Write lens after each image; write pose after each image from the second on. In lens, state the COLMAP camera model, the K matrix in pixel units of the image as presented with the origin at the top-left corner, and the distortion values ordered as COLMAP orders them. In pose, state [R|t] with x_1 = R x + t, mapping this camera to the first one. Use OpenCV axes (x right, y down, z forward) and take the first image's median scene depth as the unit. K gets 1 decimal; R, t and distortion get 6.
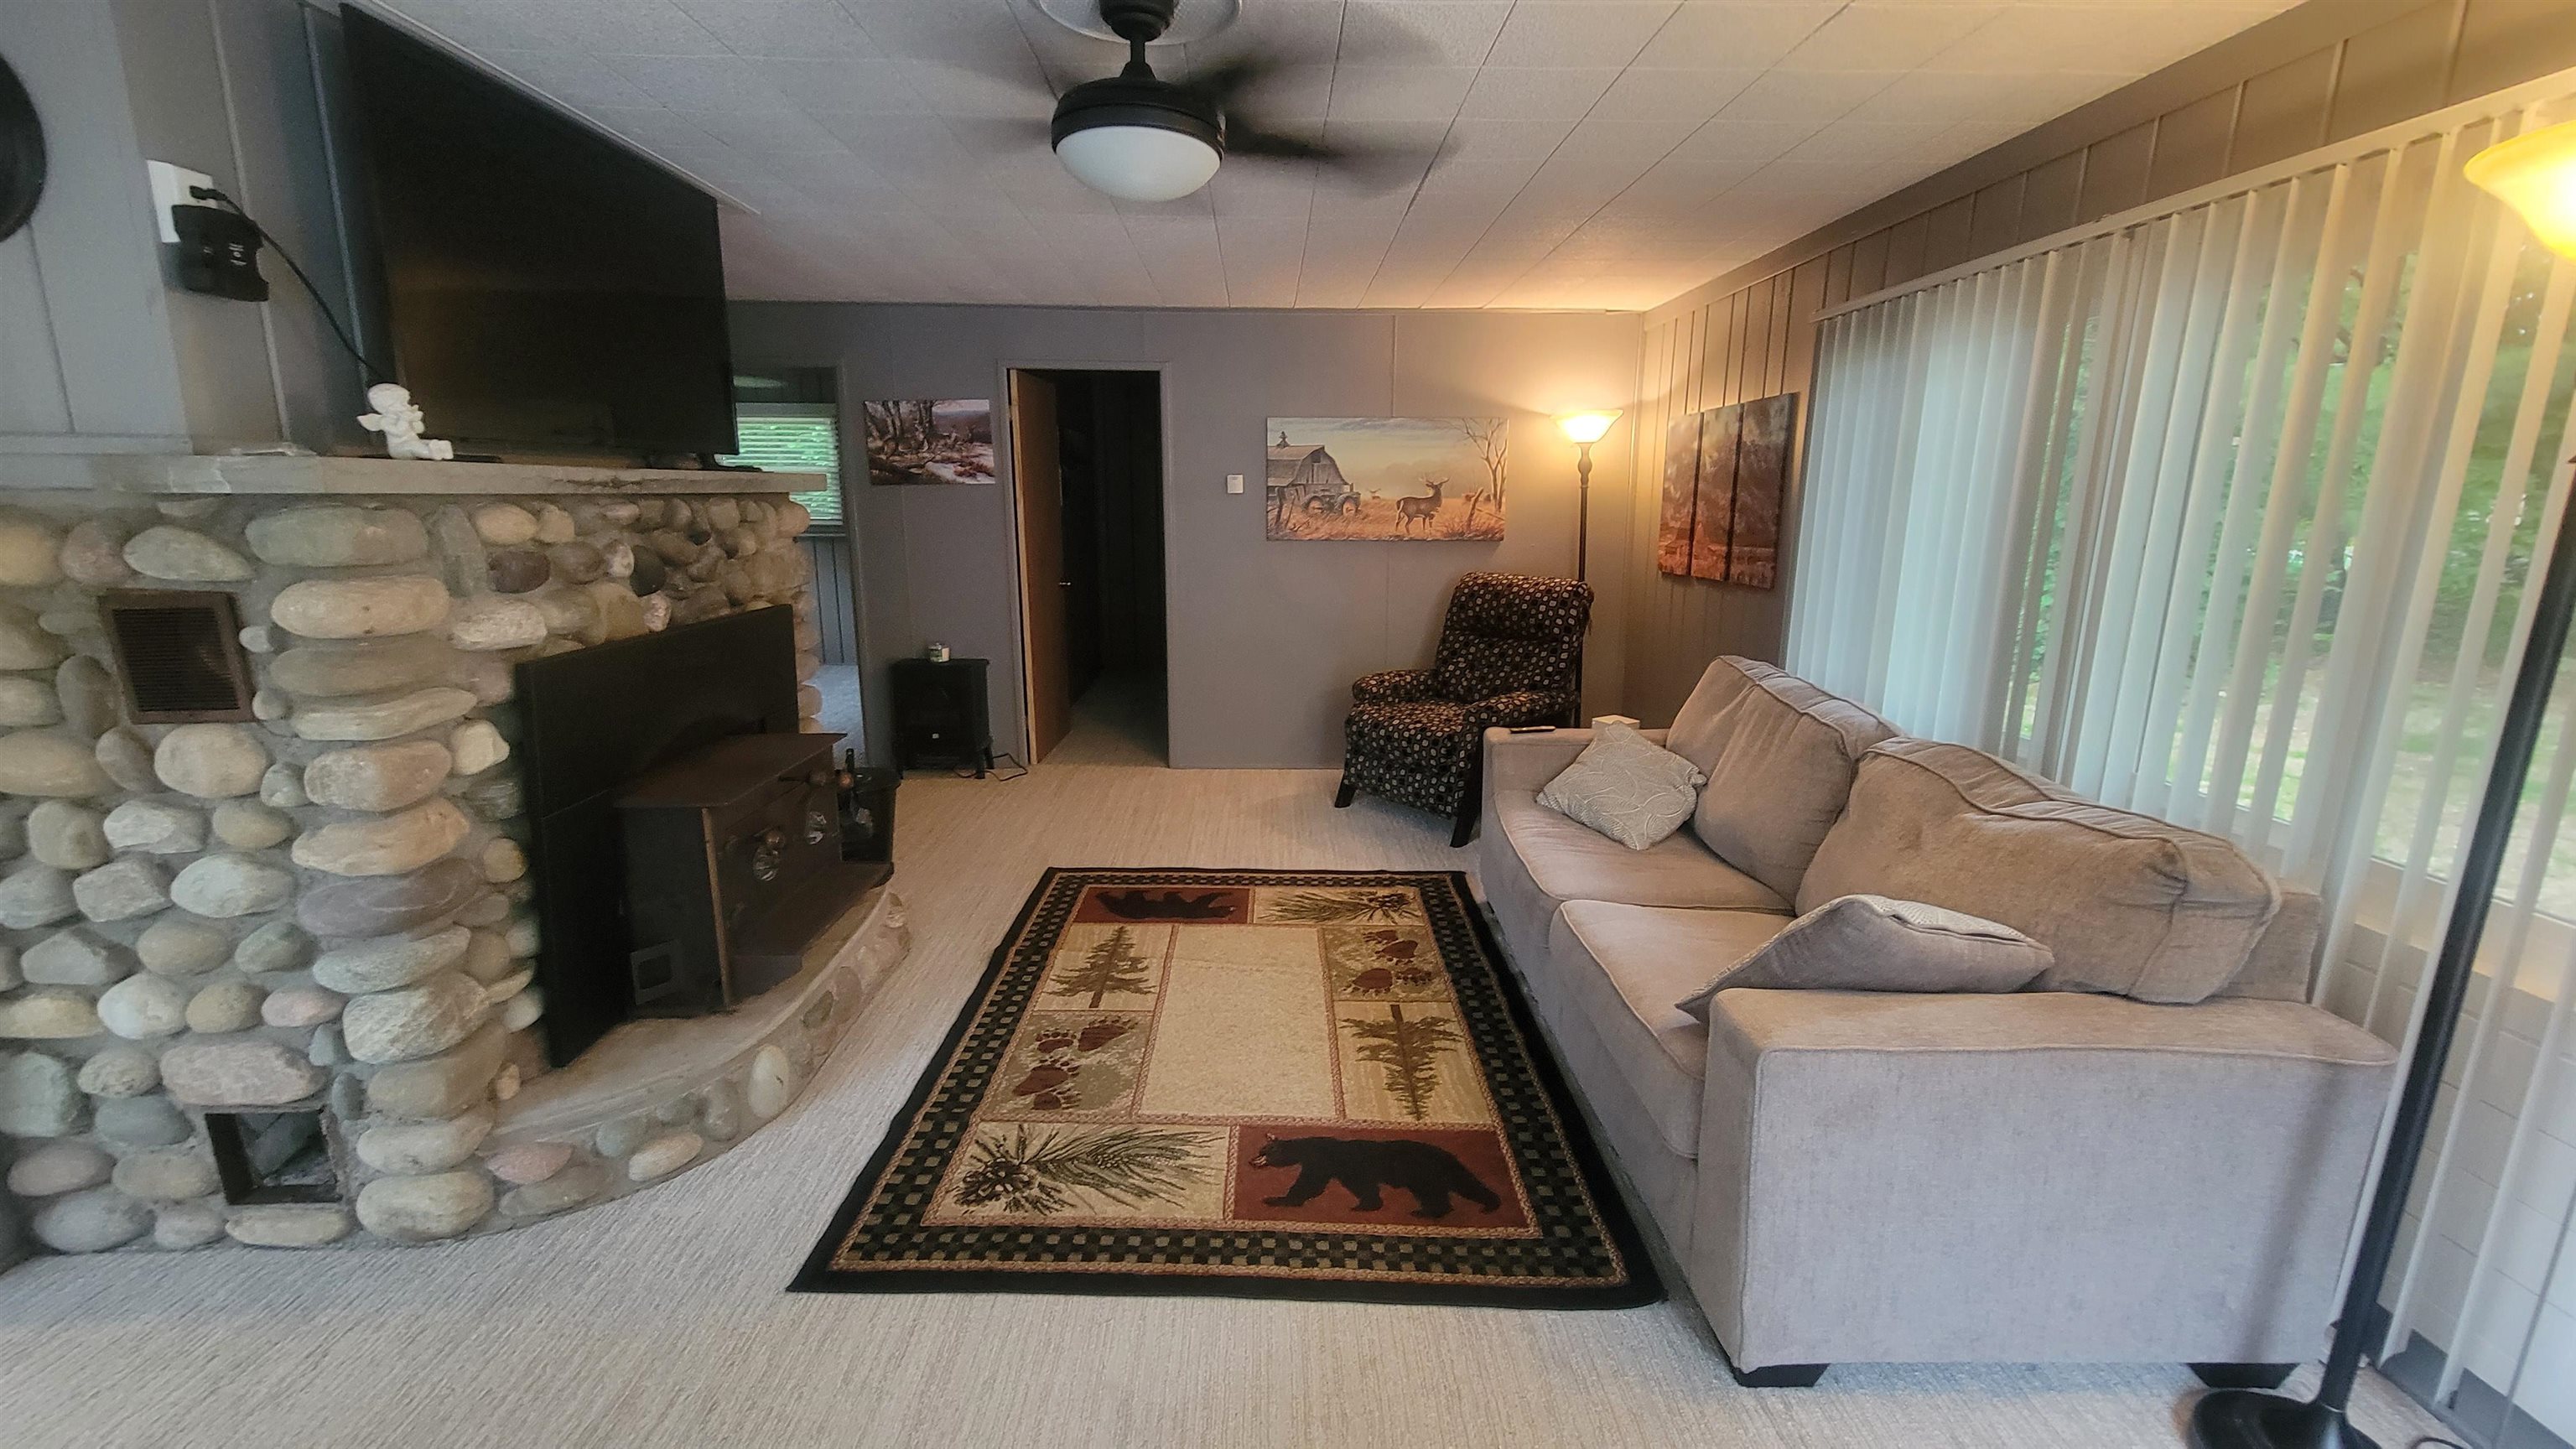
lens RADIAL K [[1043.7, 0, 1284.9], [0, 1043.7, 722.4], [0, 0, 1]] dist [0.004462, 0.000290]
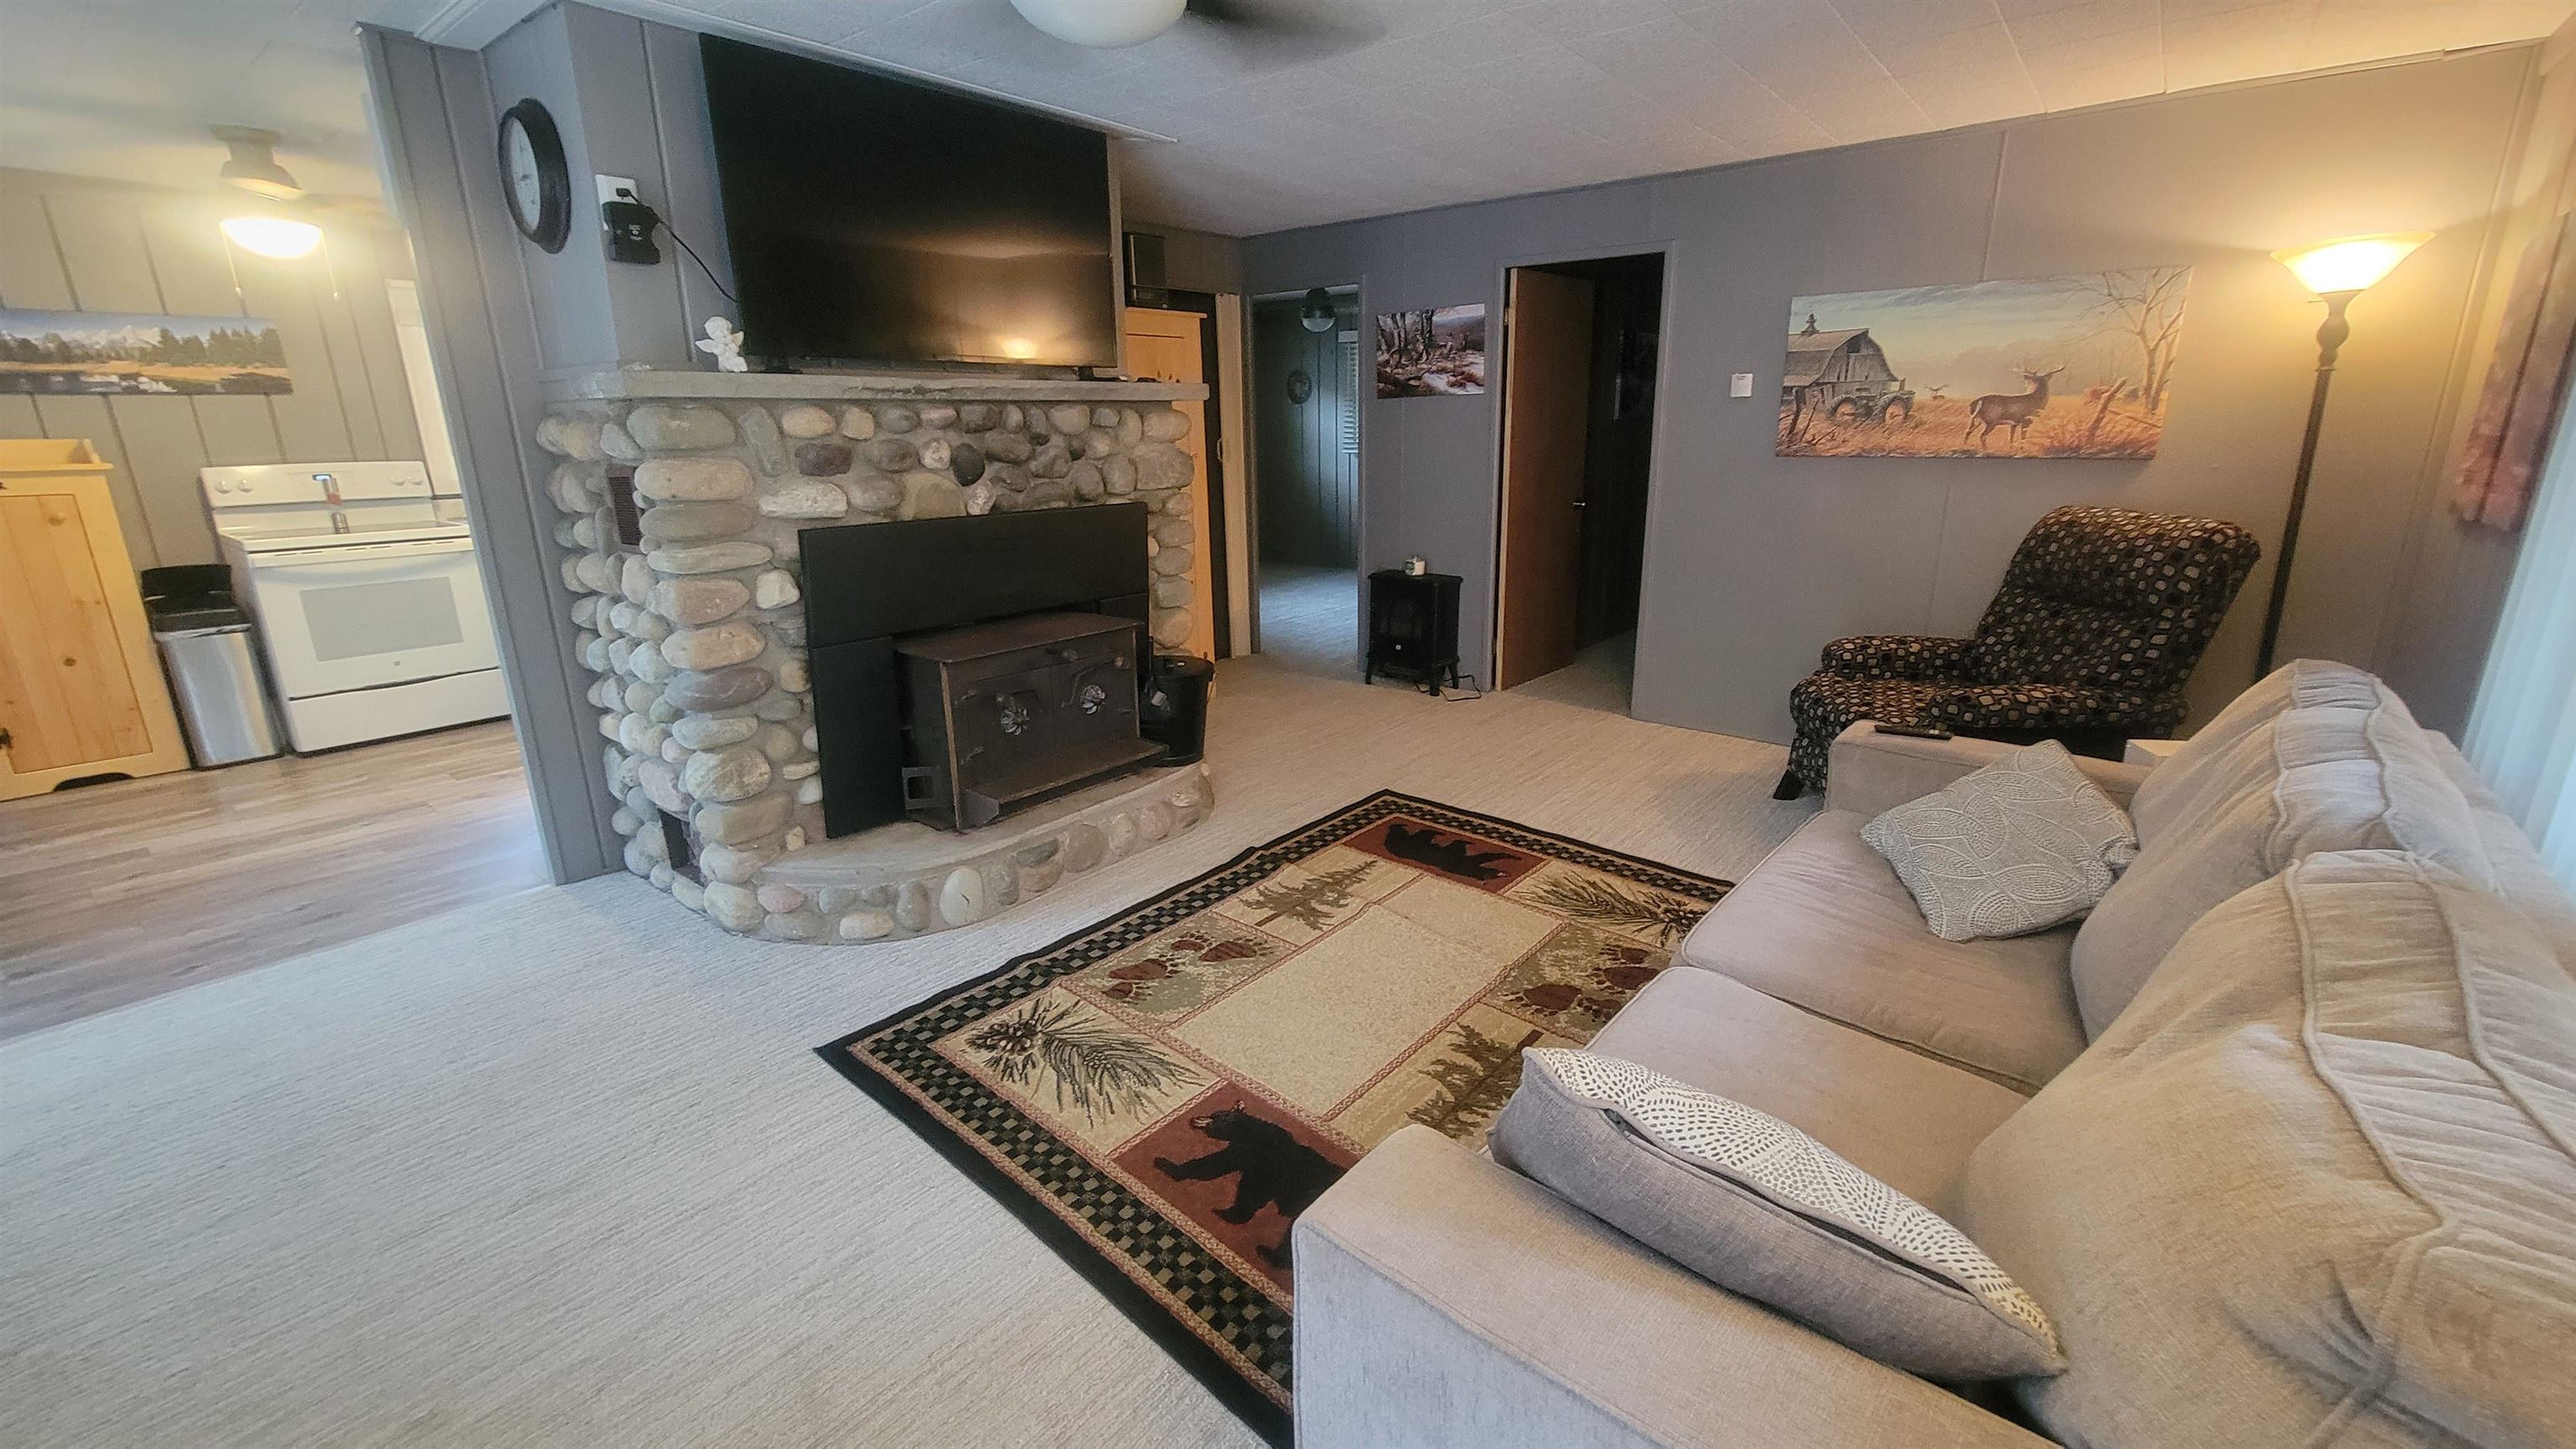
lens RADIAL K [[1043.7, 0, 1296.2], [0, 1043.7, 713.0], [0, 0, 1]] dist [0.004462, 0.000290]
pose [[0.762468, 0.163316, -0.626076, 0.437127], [-0.126130, 0.986574, 0.103746, -0.030842], [0.634613, -0.000137, 0.772830, 0.272496]]
